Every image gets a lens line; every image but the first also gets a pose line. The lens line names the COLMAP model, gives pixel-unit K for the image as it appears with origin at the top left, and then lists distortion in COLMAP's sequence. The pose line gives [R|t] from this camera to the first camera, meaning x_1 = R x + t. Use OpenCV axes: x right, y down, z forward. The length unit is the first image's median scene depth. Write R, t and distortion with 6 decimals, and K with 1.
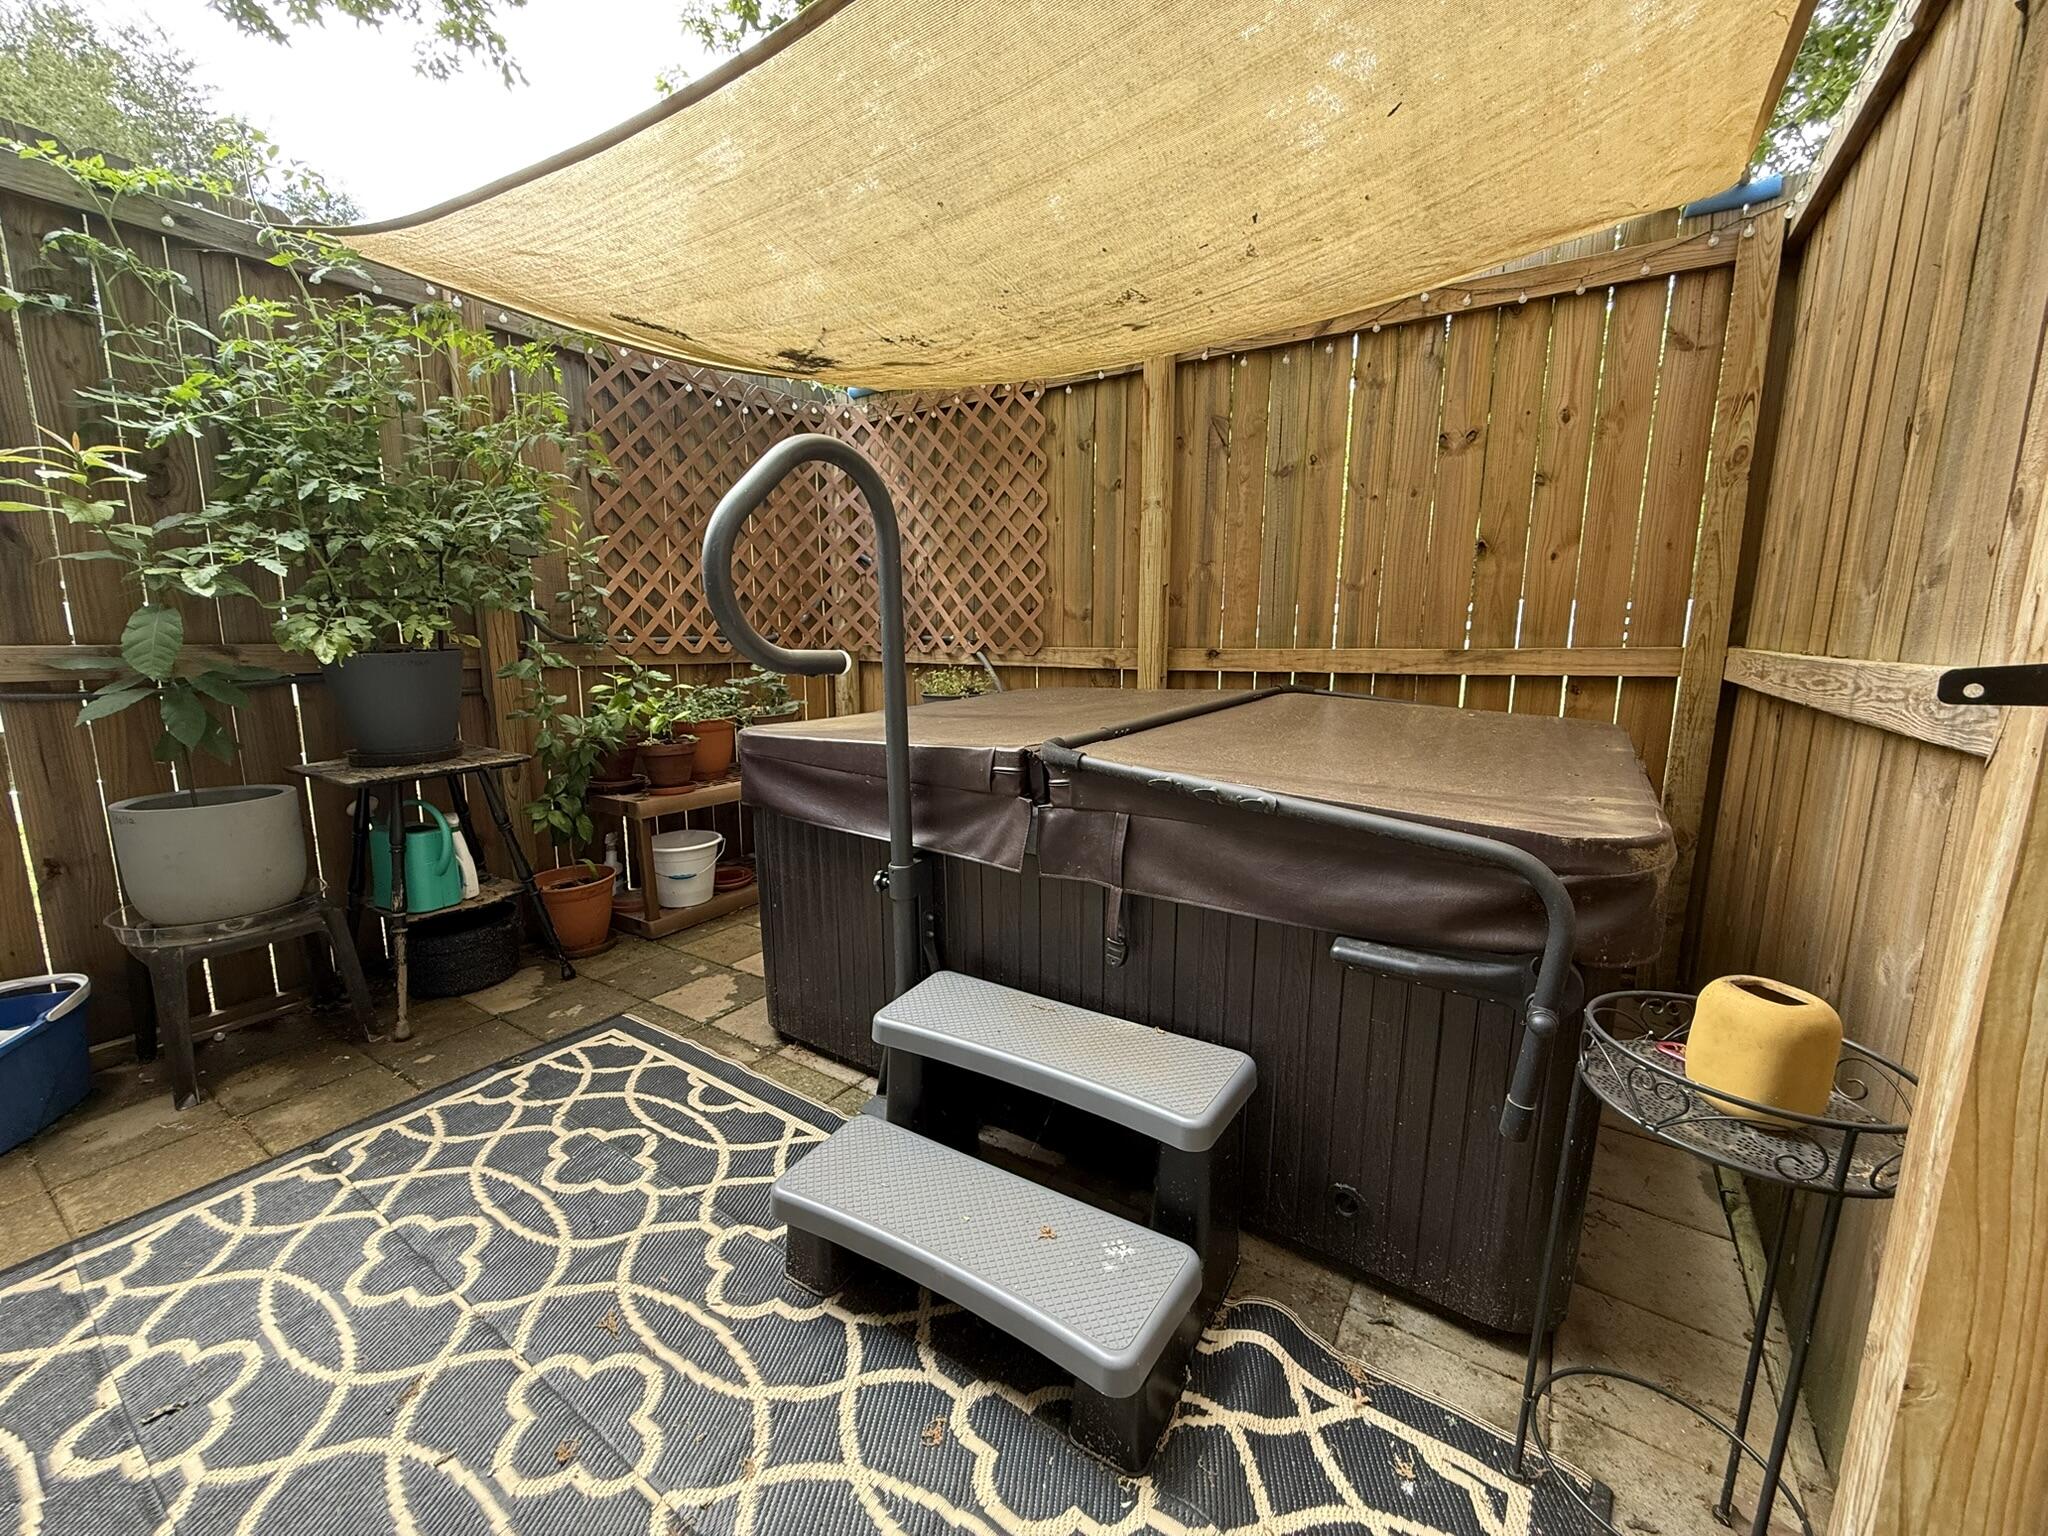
lens RADIAL K [[815.8, 0, 1008.4], [0, 815.8, 762.0], [0, 0, 1]] dist [0.009439, -0.000483]
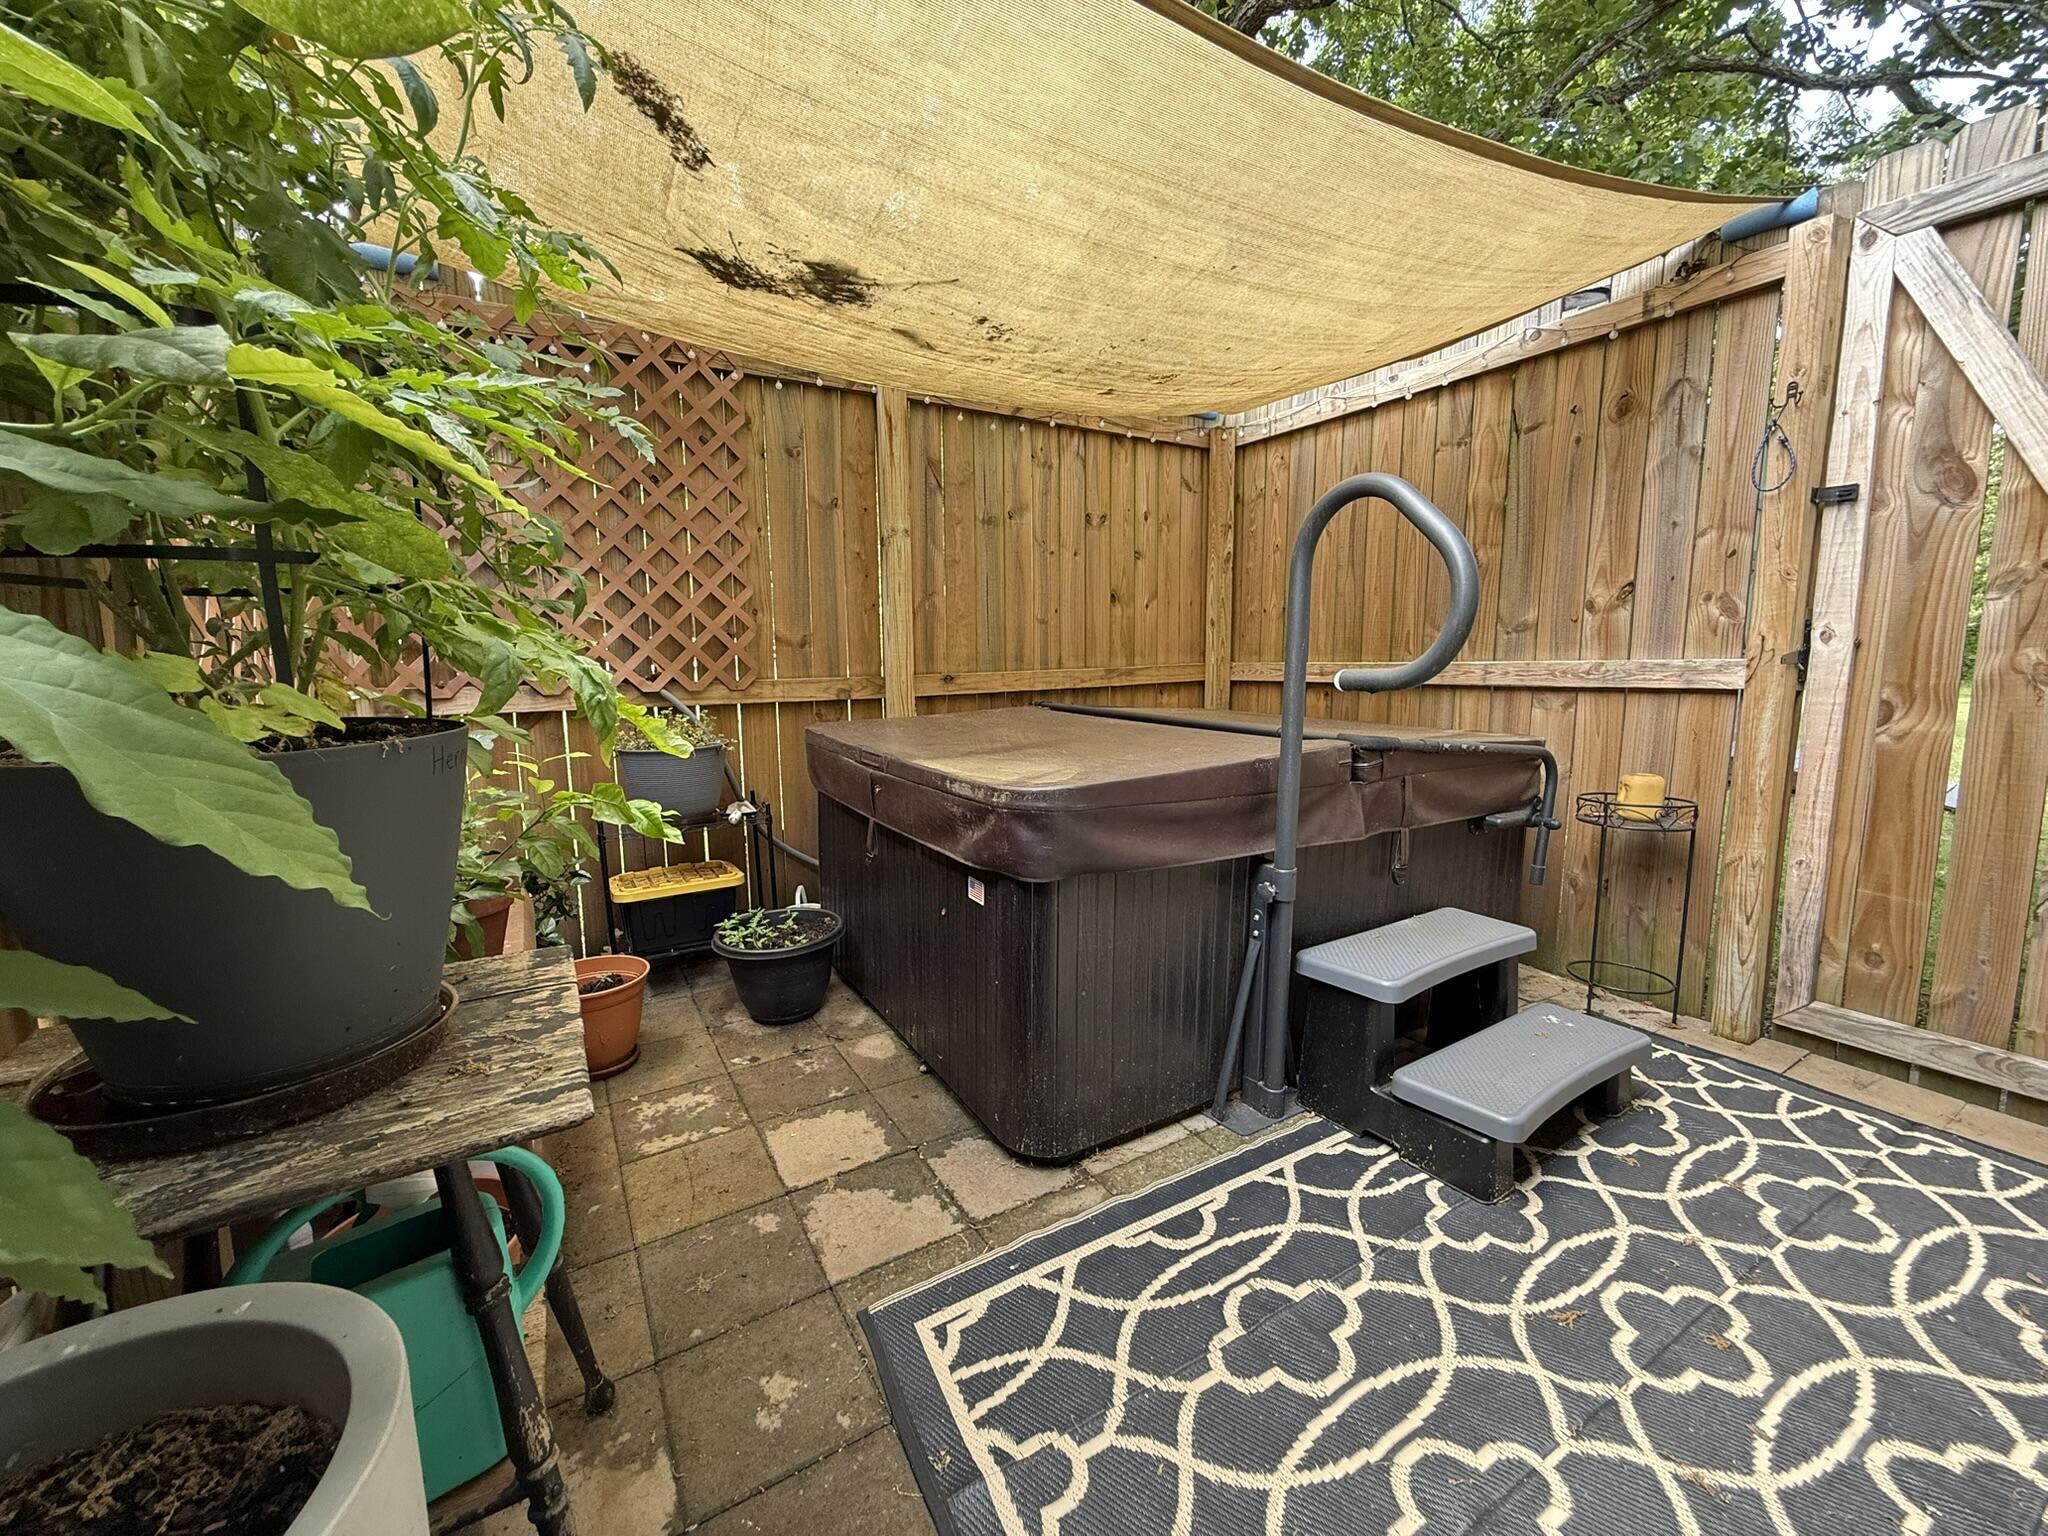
lens RADIAL K [[815.8, 0, 1012.3], [0, 815.8, 769.3], [0, 0, 1]] dist [0.009439, -0.000483]
pose [[0.429706, -0.134459, 0.892902, -1.049309], [0.158362, 0.984747, 0.072079, -0.120367], [-0.888974, 0.110429, 0.444444, 0.702036]]
